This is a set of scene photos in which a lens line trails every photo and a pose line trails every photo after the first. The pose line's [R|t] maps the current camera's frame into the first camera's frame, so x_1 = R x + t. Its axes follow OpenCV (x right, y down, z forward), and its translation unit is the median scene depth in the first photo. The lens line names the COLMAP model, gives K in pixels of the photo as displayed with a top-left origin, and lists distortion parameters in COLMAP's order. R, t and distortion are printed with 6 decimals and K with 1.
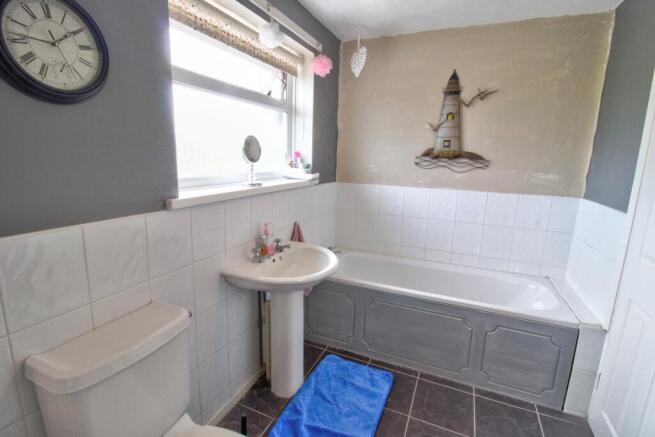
lens RADIAL K [[305.8, 0, 327.0], [0, 305.8, 215.0], [0, 0, 1]] dist [0.001406, -0.013440]
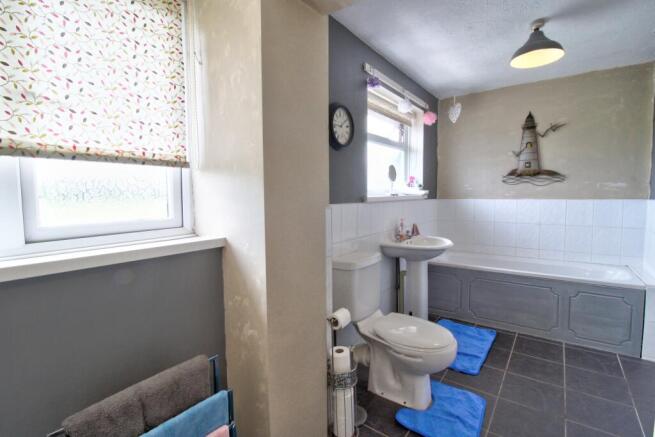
lens RADIAL K [[305.8, 0, 327.0], [0, 305.8, 215.0], [0, 0, 1]] dist [0.001406, -0.013440]
pose [[0.973366, -0.023611, -0.228039, -0.189631], [-0.005365, 0.992064, -0.125618, 0.182279], [0.229196, 0.123495, 0.965515, -0.535110]]
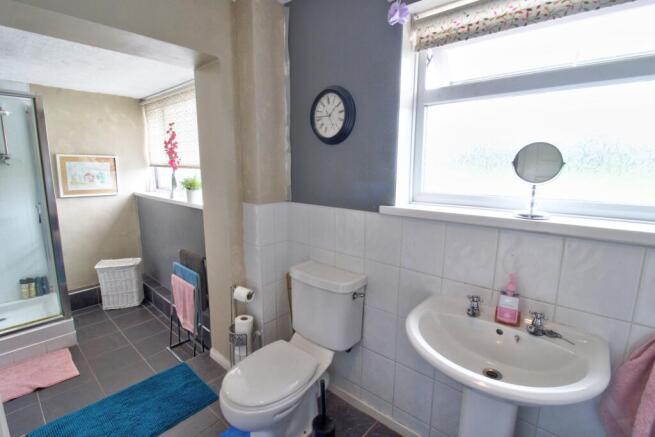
lens RADIAL K [[305.8, 0, 327.0], [0, 305.8, 215.0], [0, 0, 1]] dist [0.001406, -0.013440]
pose [[-0.288929, 0.123051, -0.949409, 0.458765], [-0.196395, 0.962995, 0.184580, -0.121611], [0.936989, 0.239790, -0.254071, 0.674477]]
